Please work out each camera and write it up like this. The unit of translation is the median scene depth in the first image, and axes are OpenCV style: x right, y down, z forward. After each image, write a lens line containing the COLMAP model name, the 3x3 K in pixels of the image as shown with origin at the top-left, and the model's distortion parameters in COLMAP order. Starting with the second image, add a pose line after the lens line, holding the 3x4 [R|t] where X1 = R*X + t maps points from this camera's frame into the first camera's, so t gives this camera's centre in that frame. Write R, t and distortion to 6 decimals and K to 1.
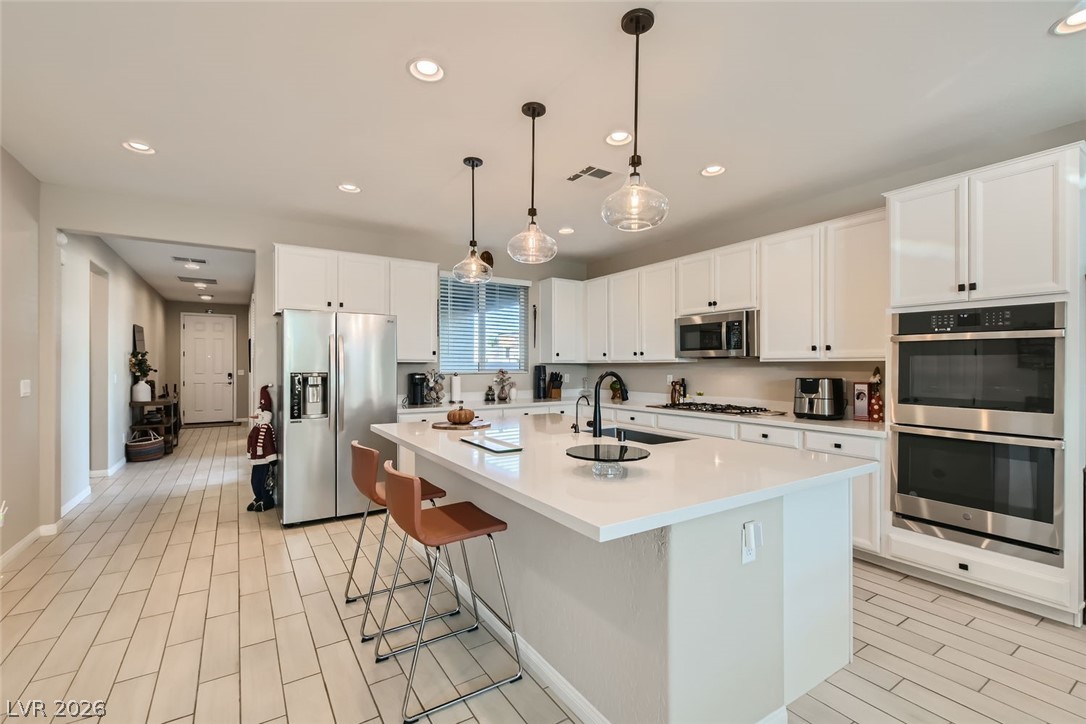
lens RADIAL K [[474.8, 0, 543.8], [0, 474.8, 367.6], [0, 0, 1]] dist [0.000263, -0.000002]
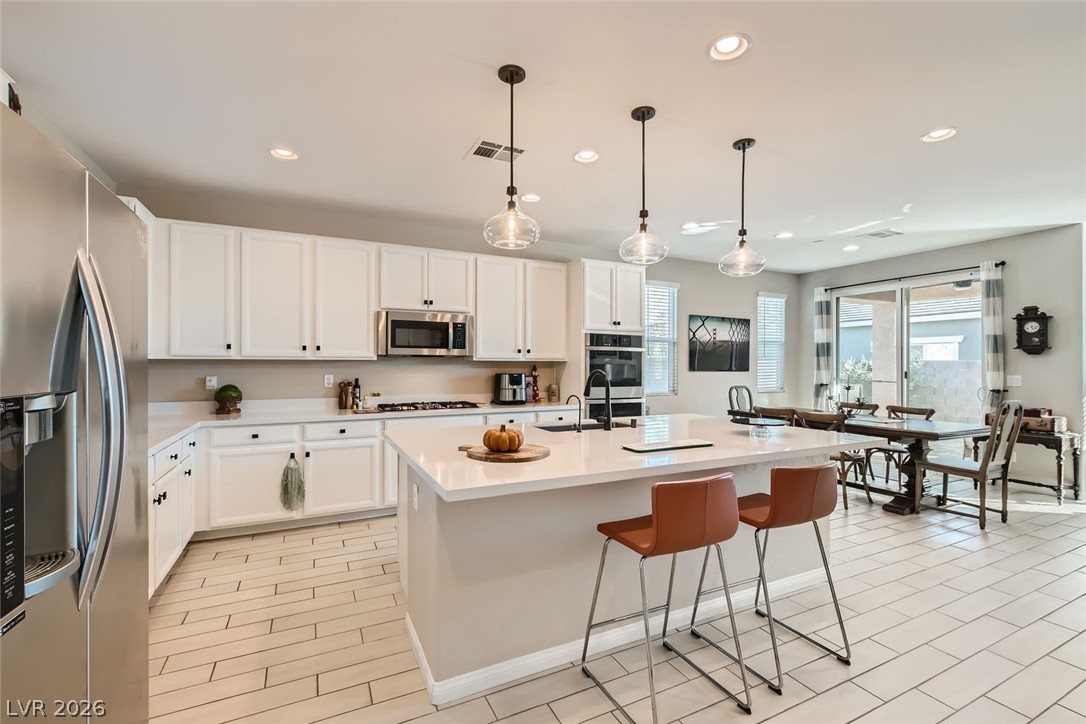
lens RADIAL K [[474.8, 0, 544.7], [0, 474.8, 361.7], [0, 0, 1]] dist [0.000263, -0.000002]
pose [[0.107218, 0.004346, 0.994226, -0.714595], [0.001200, 0.999989, -0.004500, -0.004381], [-0.994235, 0.001675, 0.107212, 0.750117]]
